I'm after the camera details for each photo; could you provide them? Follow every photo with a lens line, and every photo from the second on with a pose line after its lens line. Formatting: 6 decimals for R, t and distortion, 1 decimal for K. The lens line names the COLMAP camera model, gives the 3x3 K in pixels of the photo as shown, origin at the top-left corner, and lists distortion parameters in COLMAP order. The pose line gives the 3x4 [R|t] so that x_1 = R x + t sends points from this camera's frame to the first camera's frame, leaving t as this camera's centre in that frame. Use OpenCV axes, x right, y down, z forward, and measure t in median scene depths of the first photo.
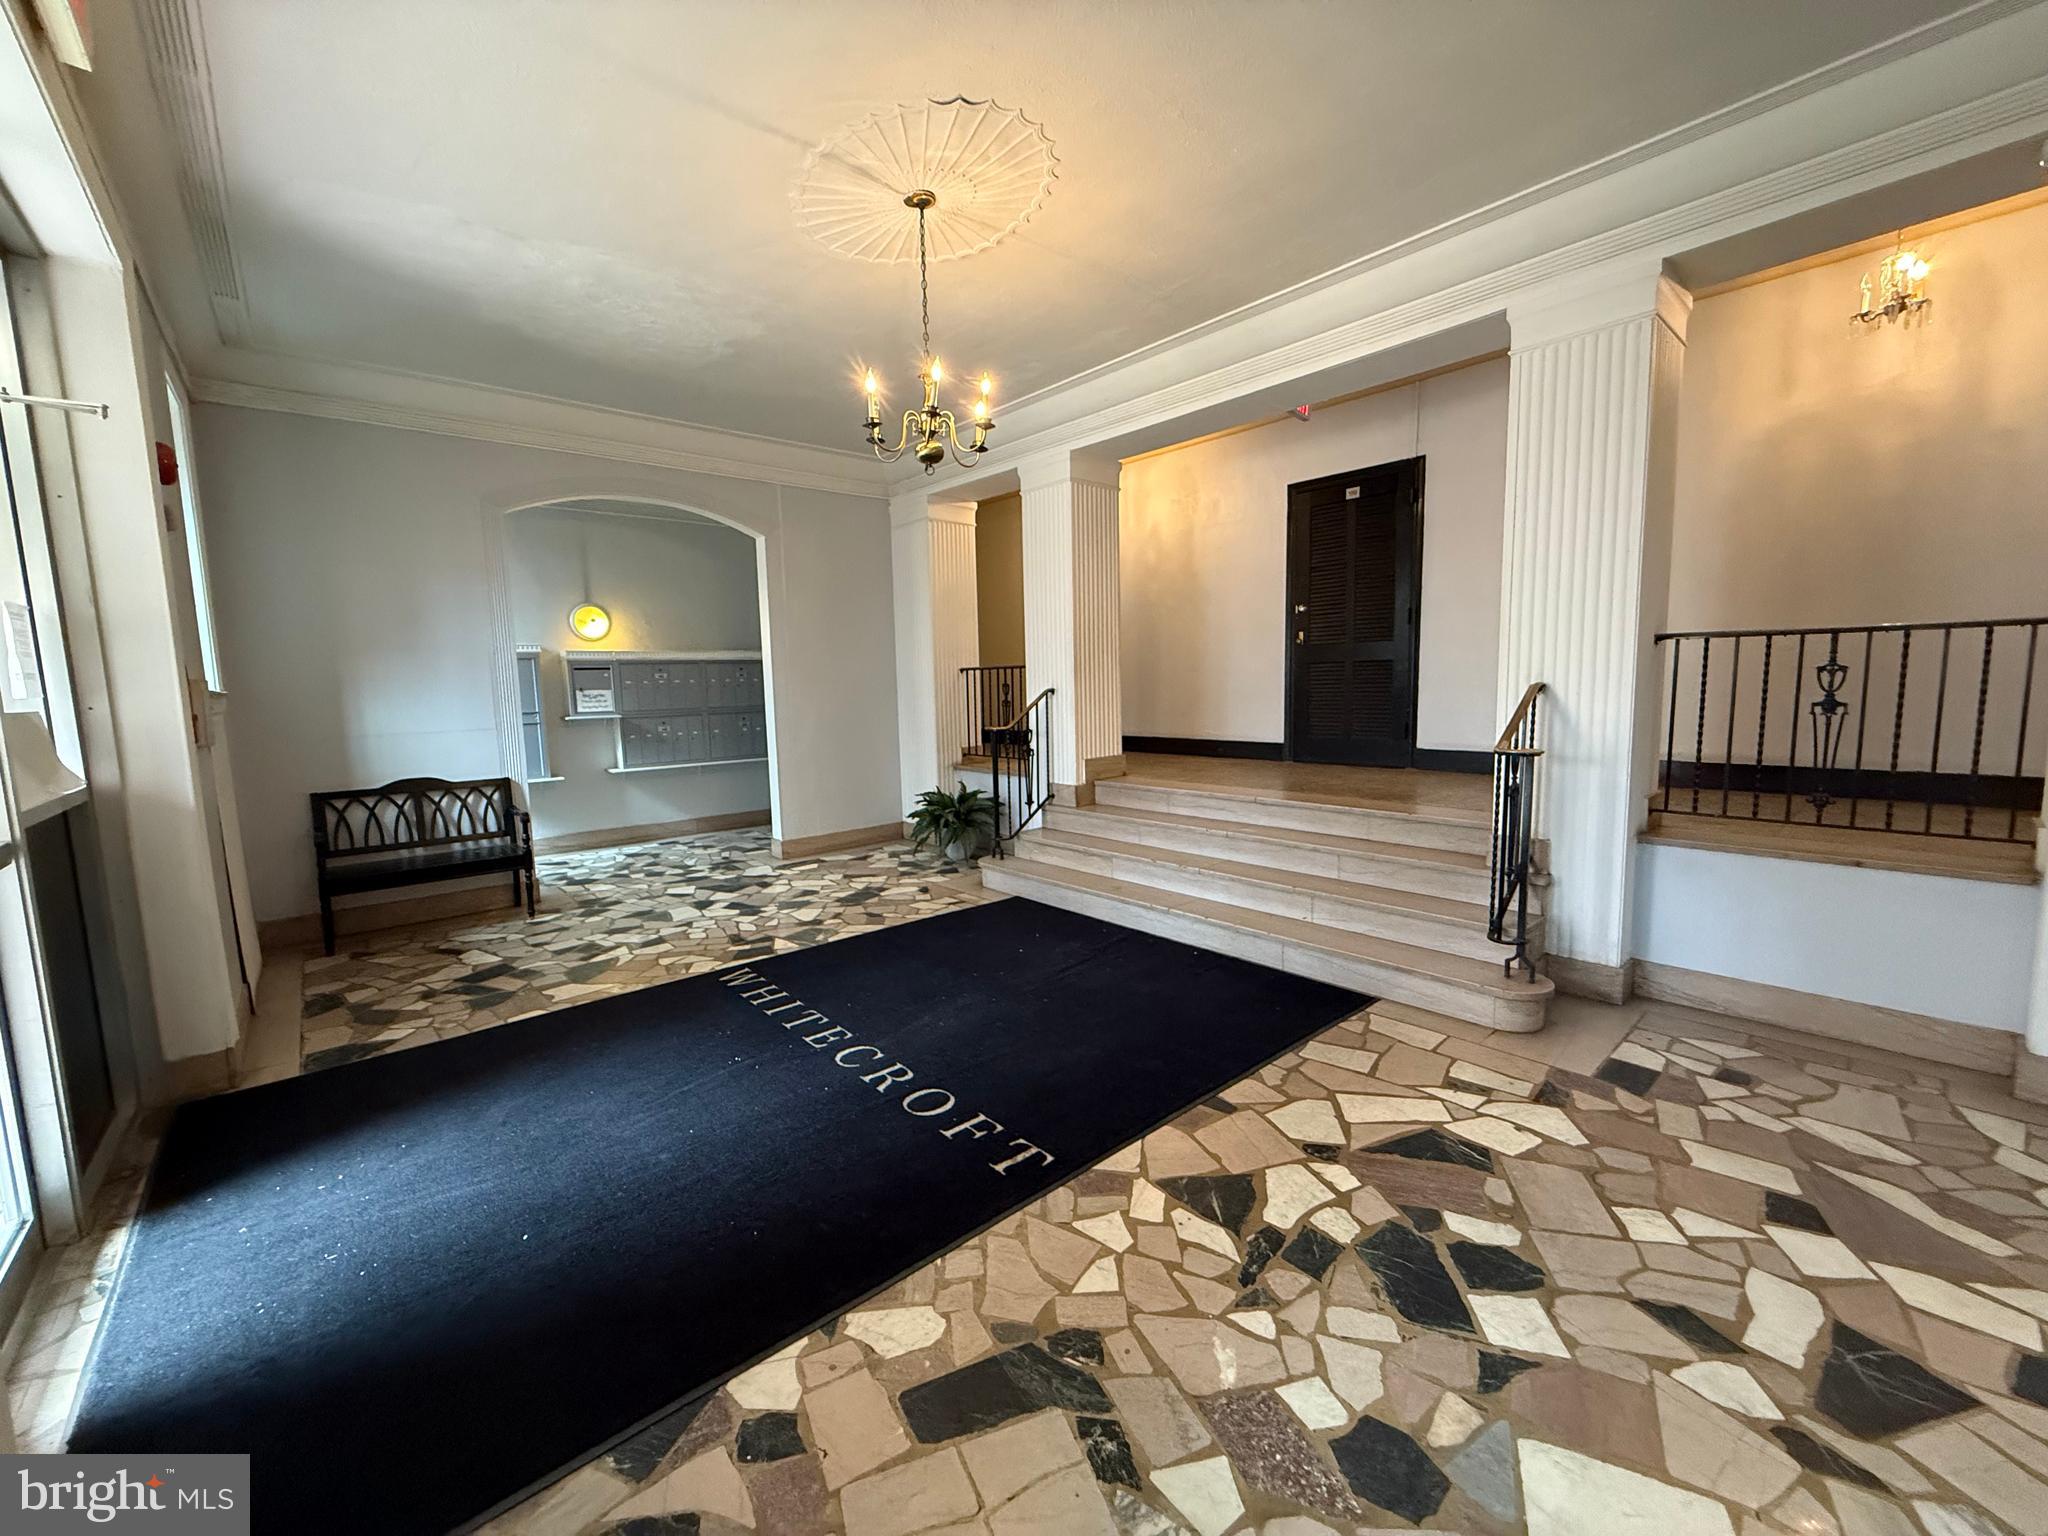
lens RADIAL K [[816.2, 0, 1017.4], [0, 816.2, 770.3], [0, 0, 1]] dist [0.000330, 0.000123]
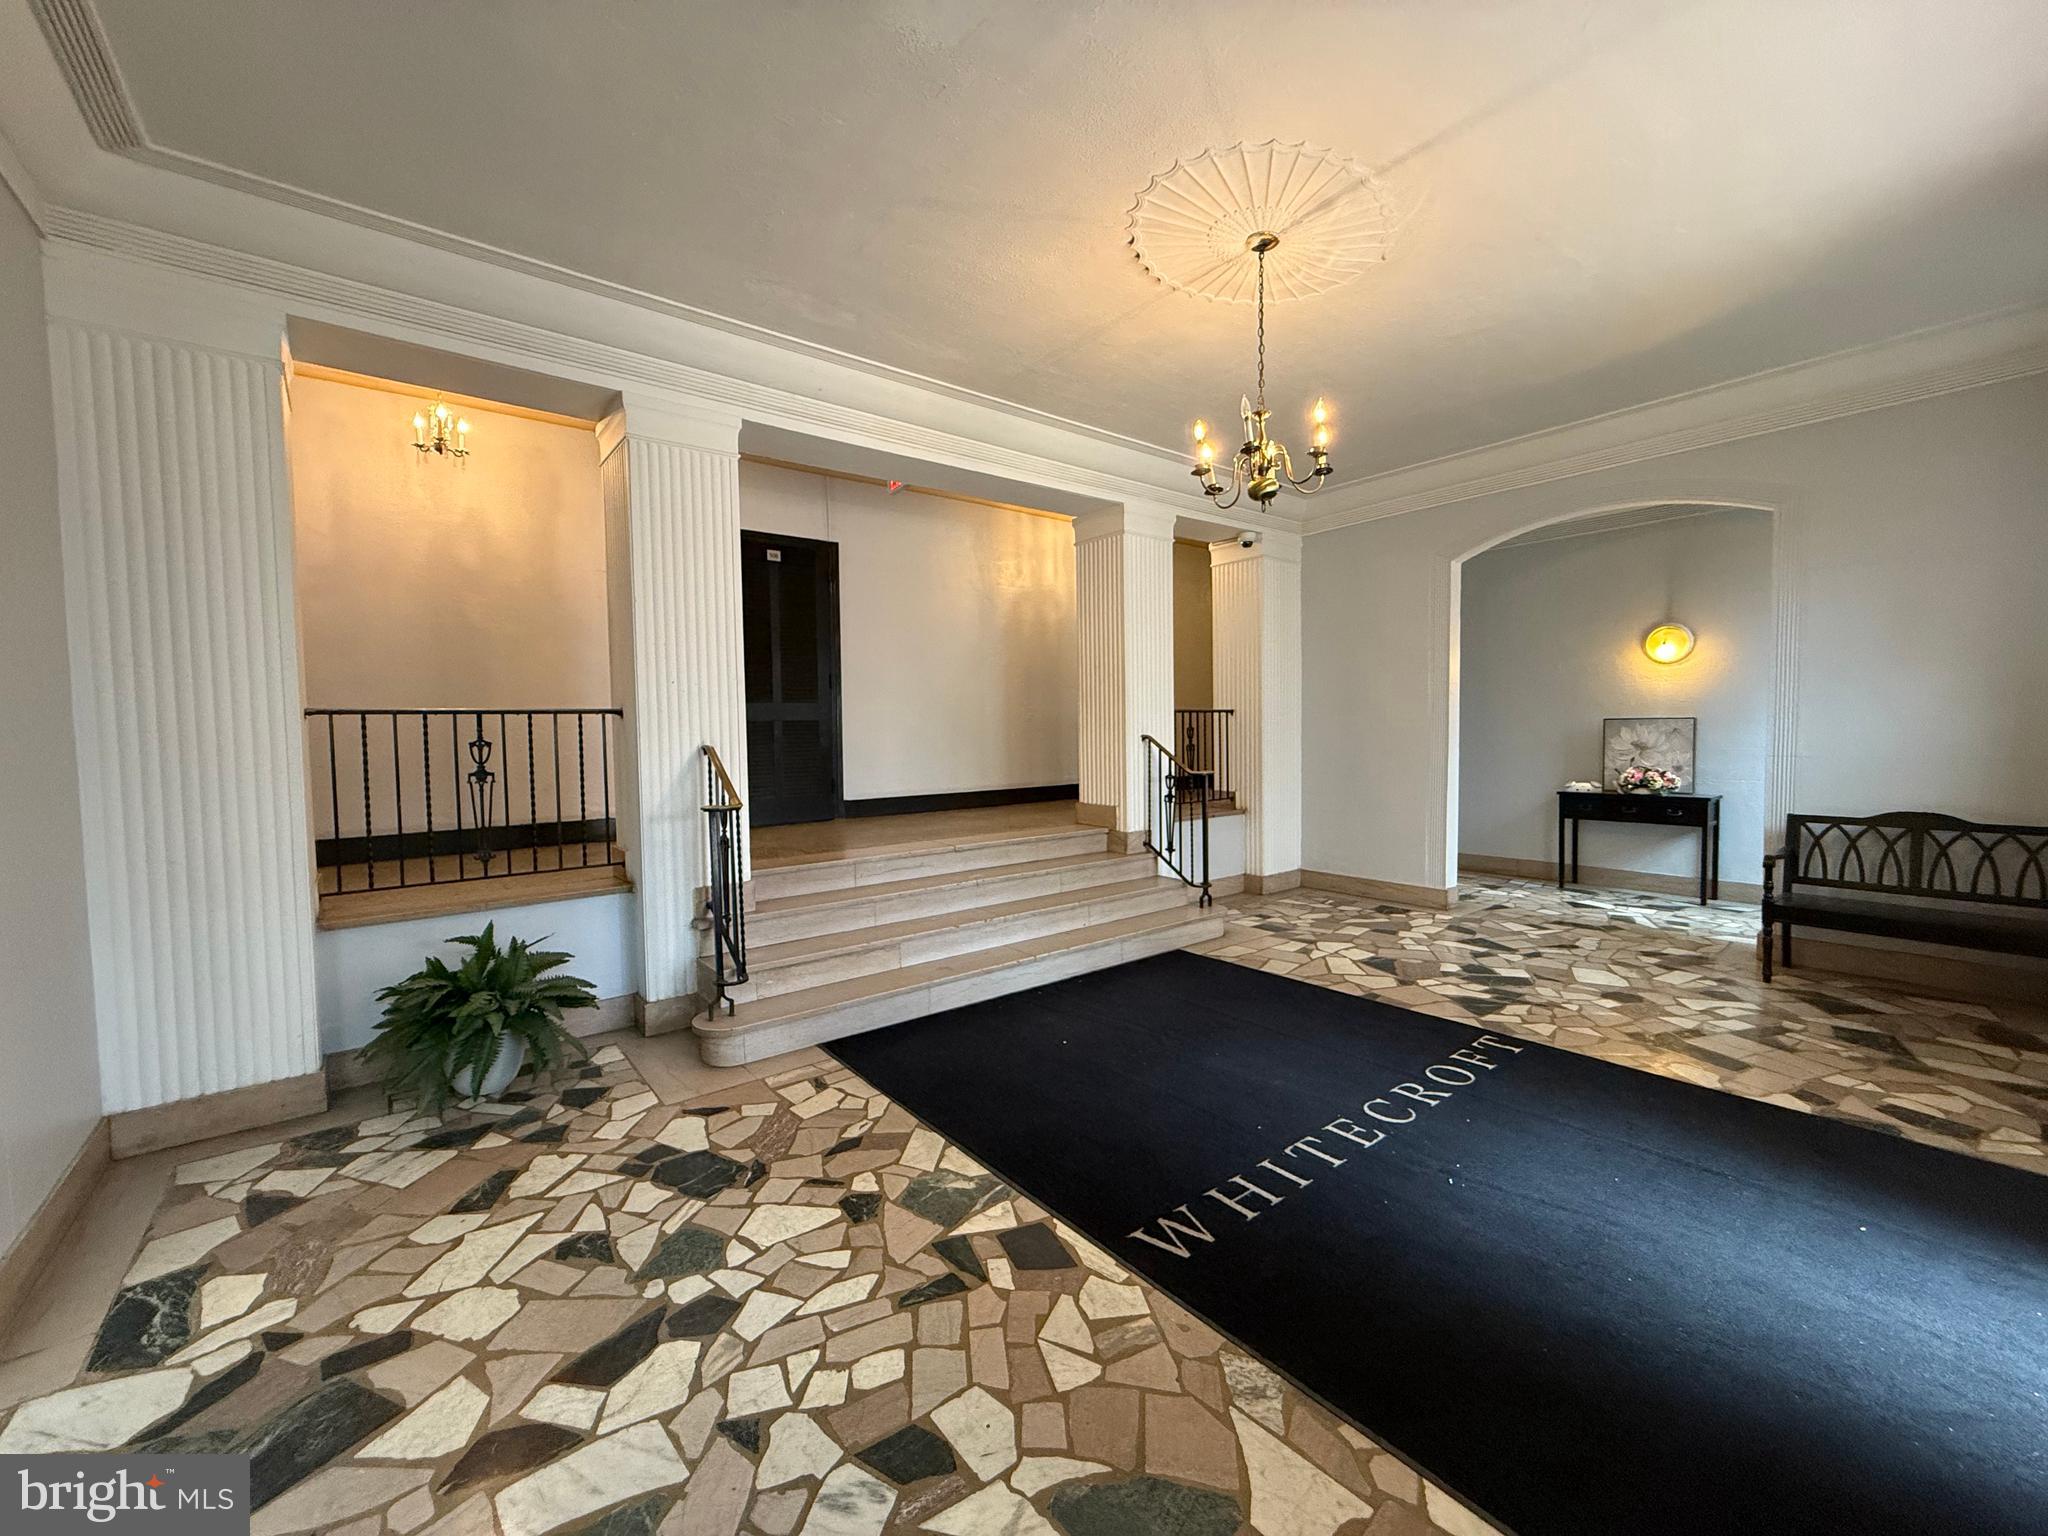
lens RADIAL K [[816.2, 0, 1017.8], [0, 816.2, 769.1], [0, 0, 1]] dist [0.000330, 0.000123]
pose [[0.050581, -0.025734, 0.998388, -0.797407], [0.124332, 0.992054, 0.019272, -0.079931], [-0.990951, 0.123156, 0.053378, 0.918742]]
